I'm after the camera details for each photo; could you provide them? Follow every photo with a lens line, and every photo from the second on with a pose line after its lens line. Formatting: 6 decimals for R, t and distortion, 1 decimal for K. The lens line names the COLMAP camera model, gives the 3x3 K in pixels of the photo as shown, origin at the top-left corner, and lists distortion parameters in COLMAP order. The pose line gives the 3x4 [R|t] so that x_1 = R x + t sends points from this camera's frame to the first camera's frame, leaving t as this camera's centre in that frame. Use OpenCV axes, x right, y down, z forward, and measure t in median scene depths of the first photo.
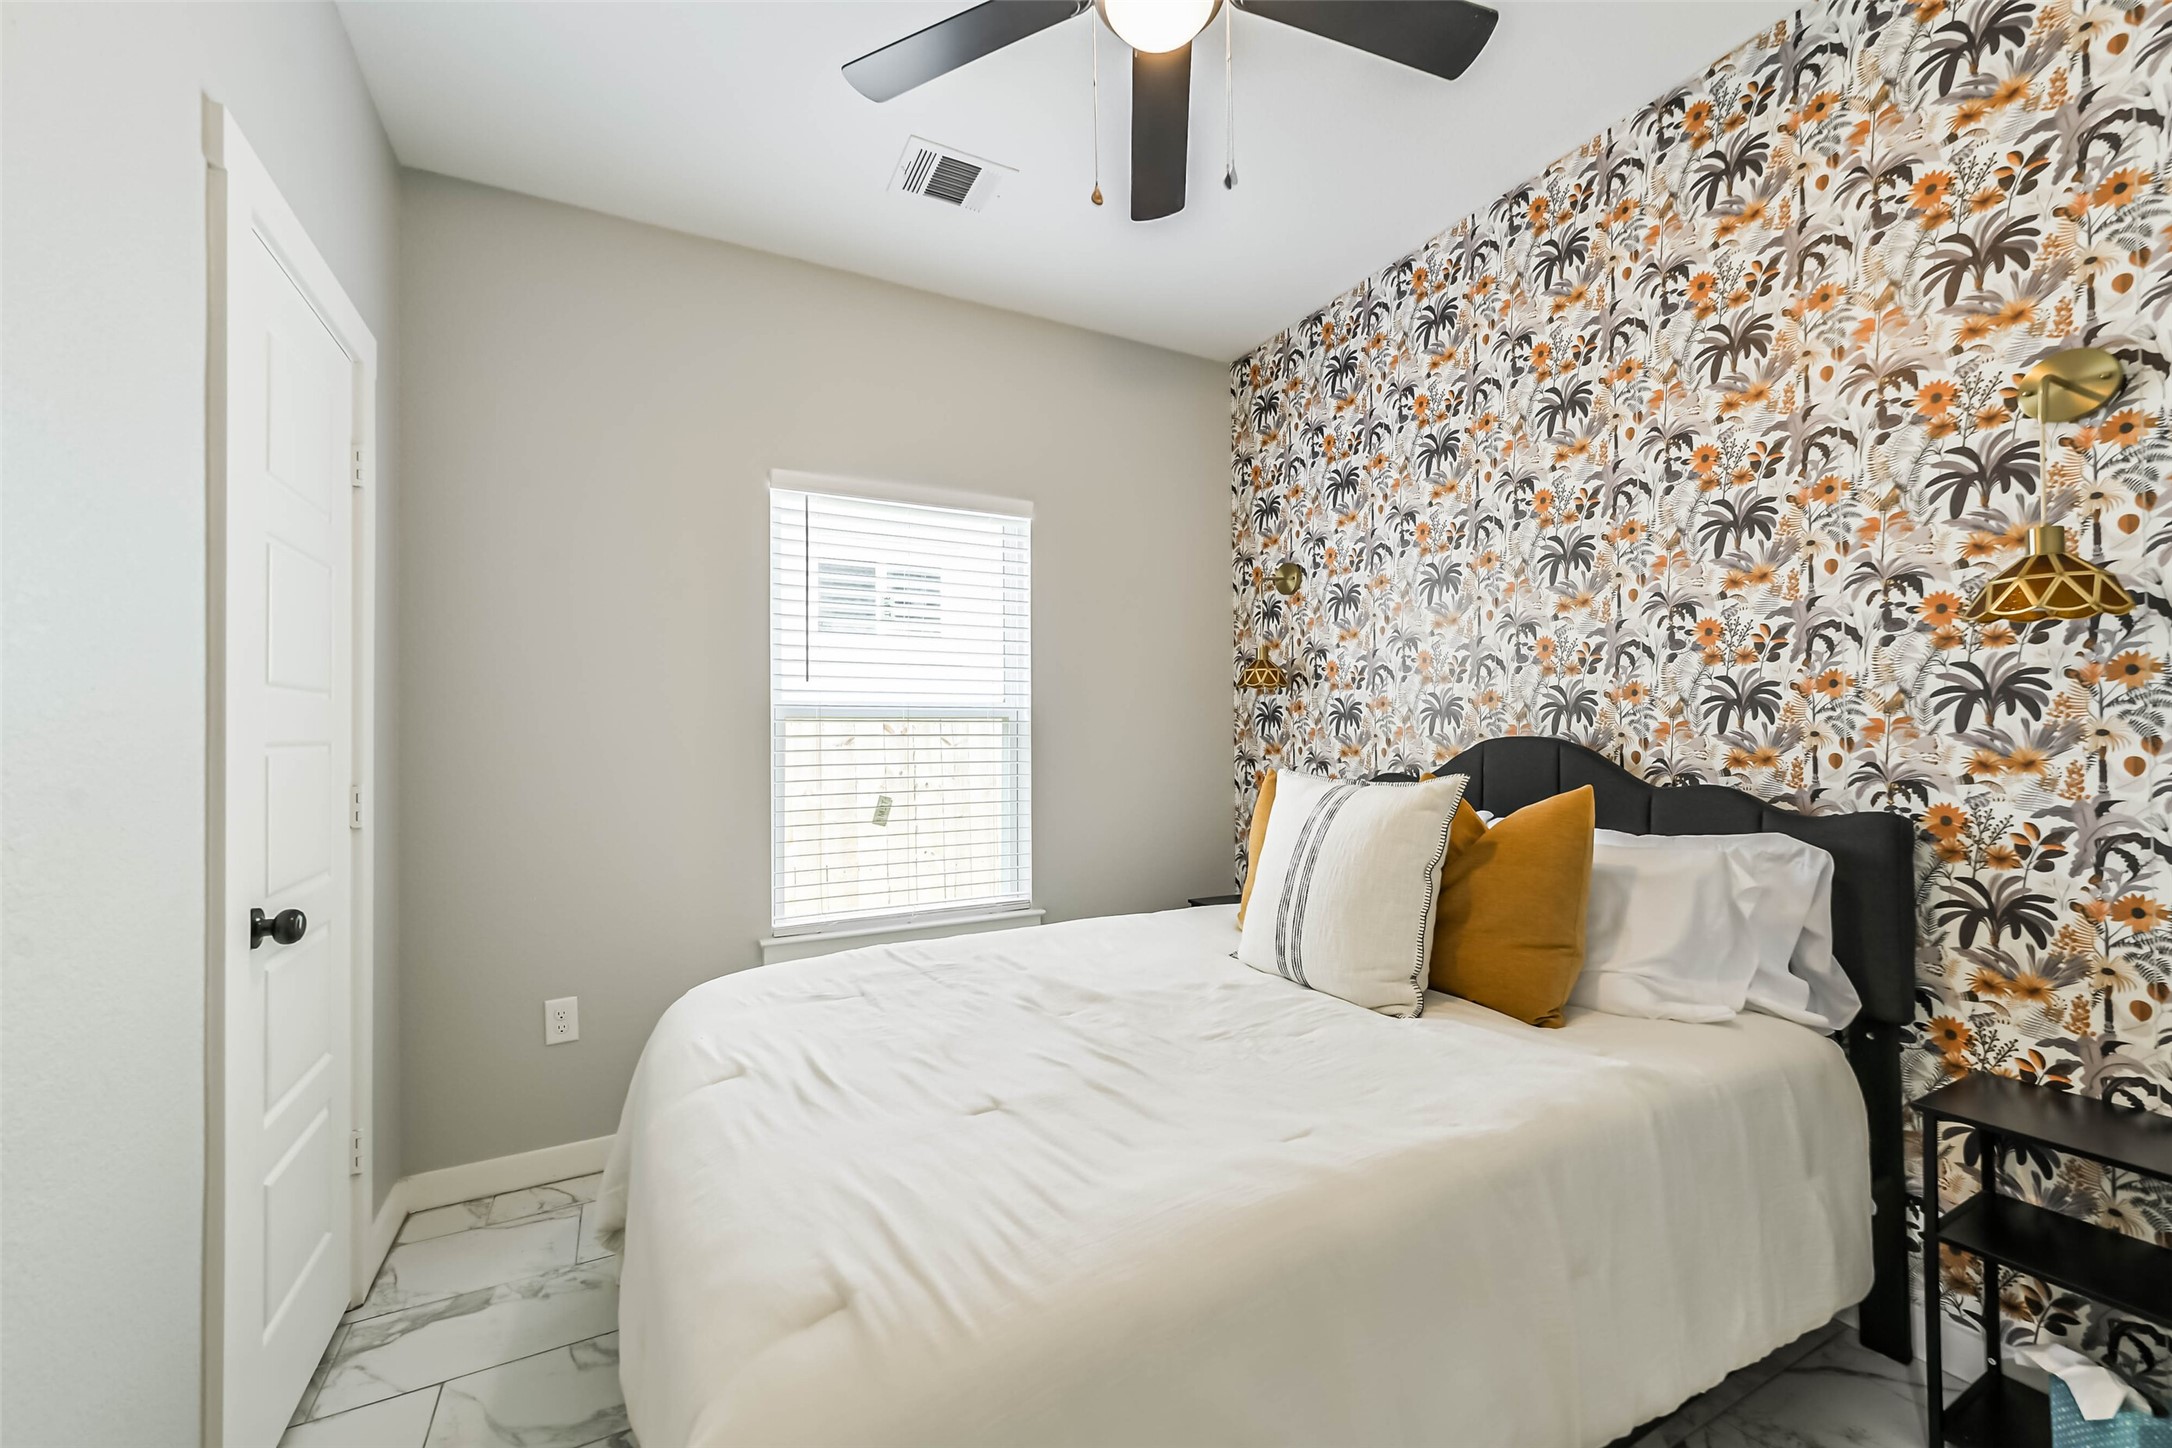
lens RADIAL K [[840.1, 0, 1079.8], [0, 840.1, 711.6], [0, 0, 1]] dist [0.002115, 0.000229]
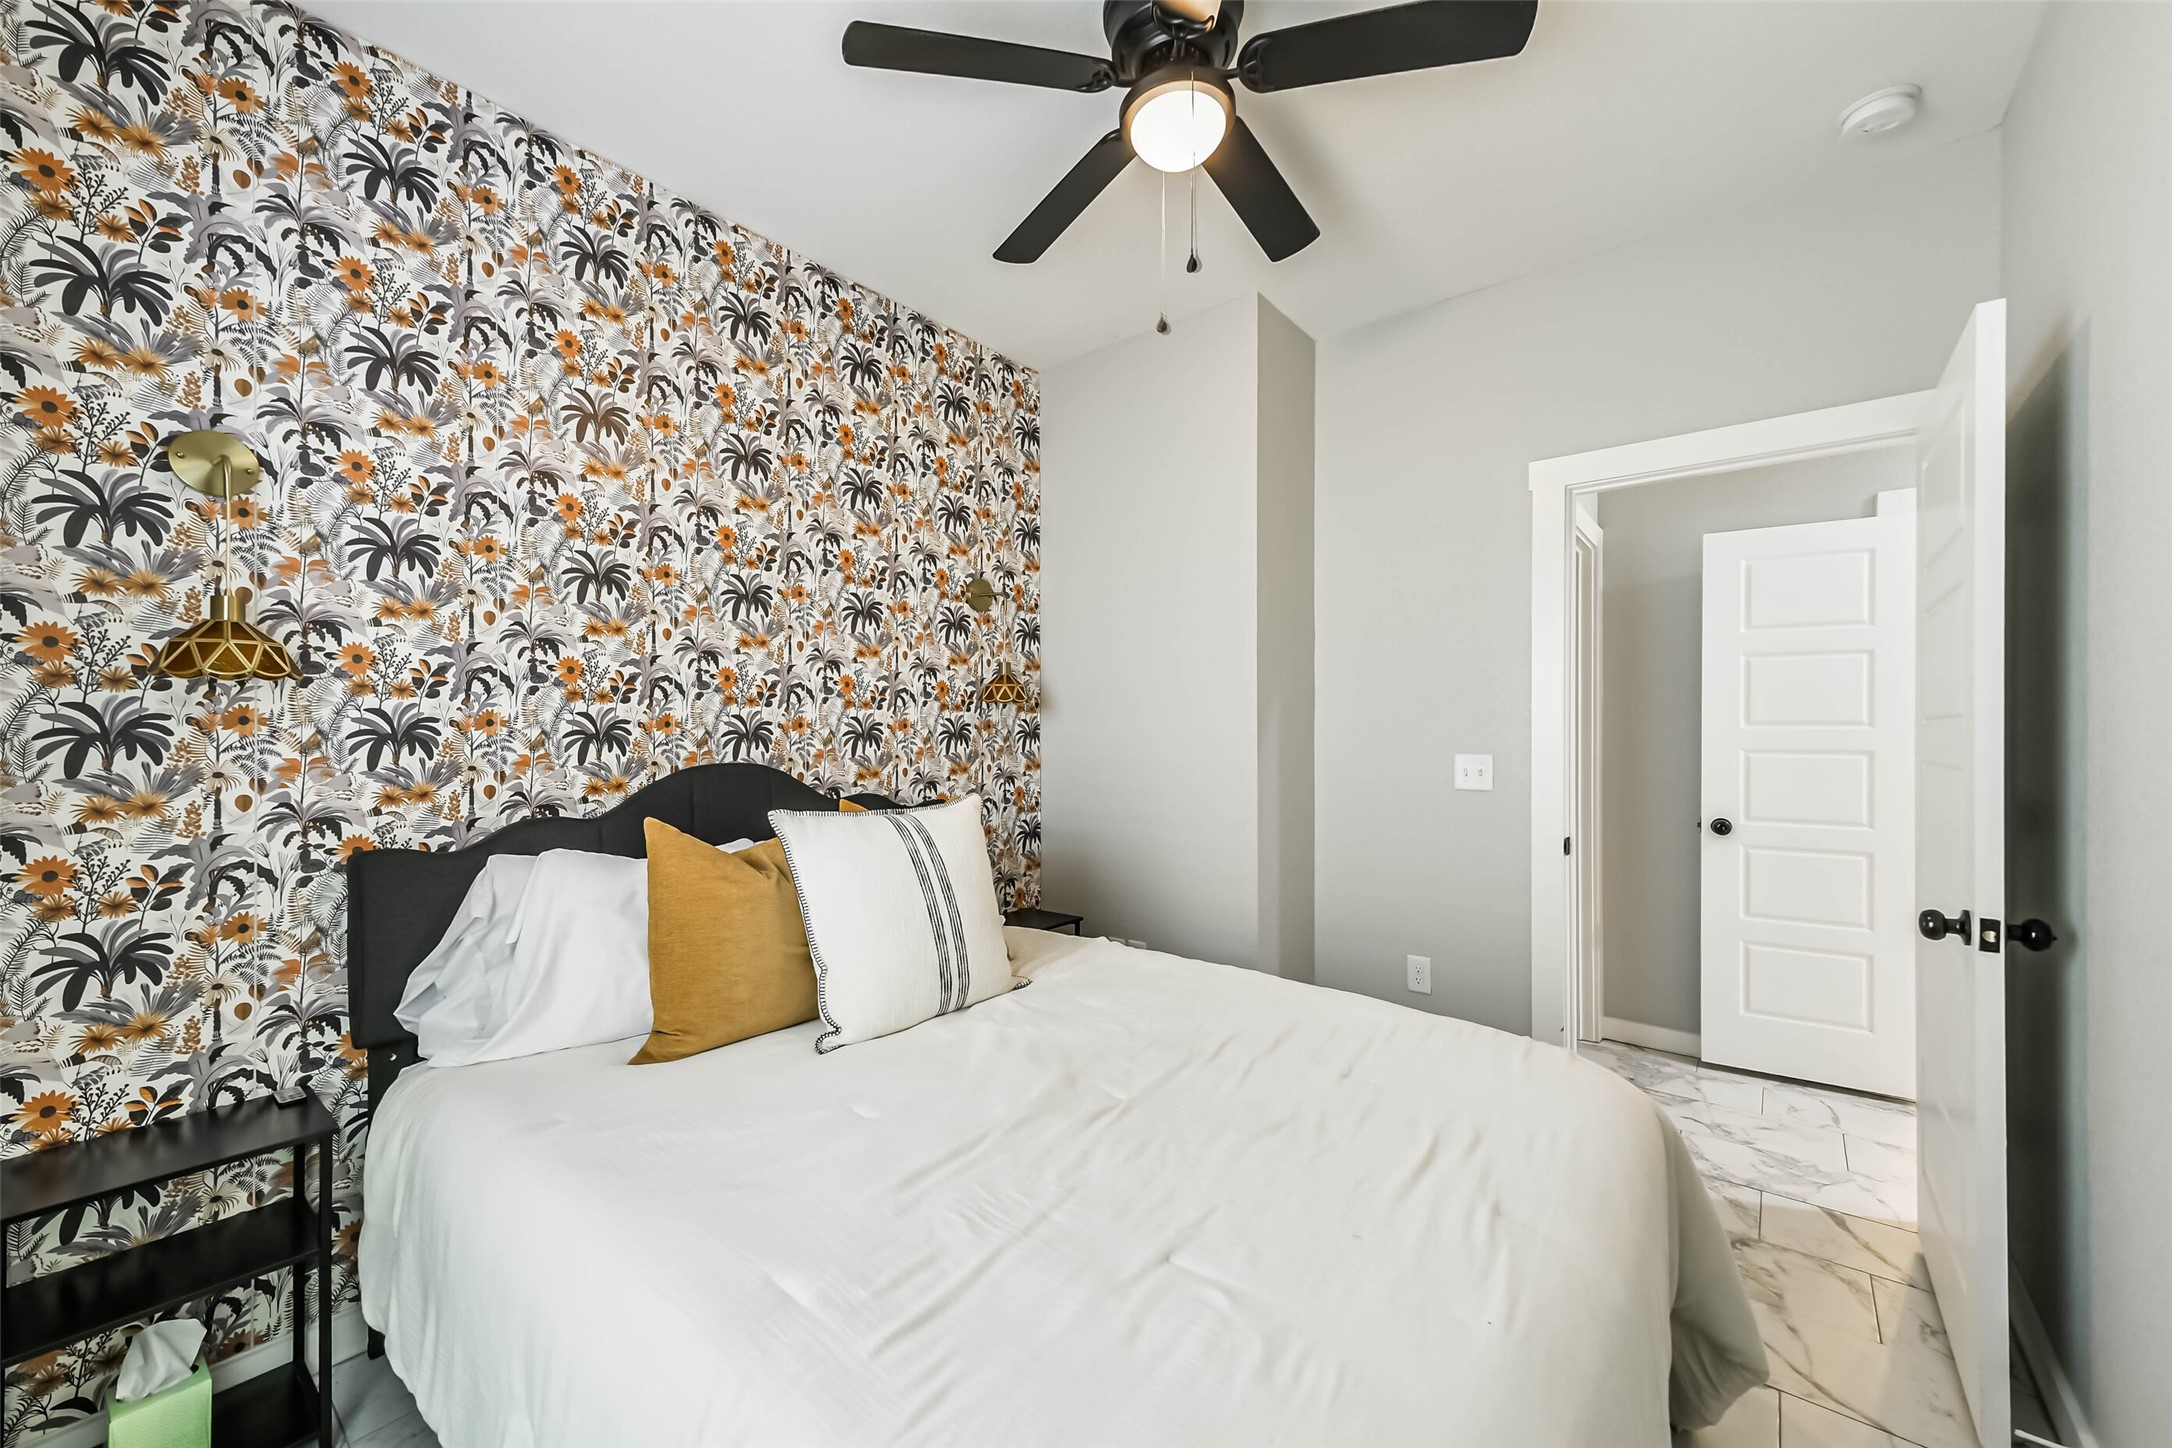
lens RADIAL K [[840.1, 0, 1019.3], [0, 840.1, 768.8], [0, 0, 1]] dist [0.002115, 0.000229]
pose [[-0.339727, -0.003036, 0.940519, -0.389312], [0.000246, 0.999994, 0.003317, 0.023708], [-0.940524, 0.001358, -0.339724, 0.710336]]
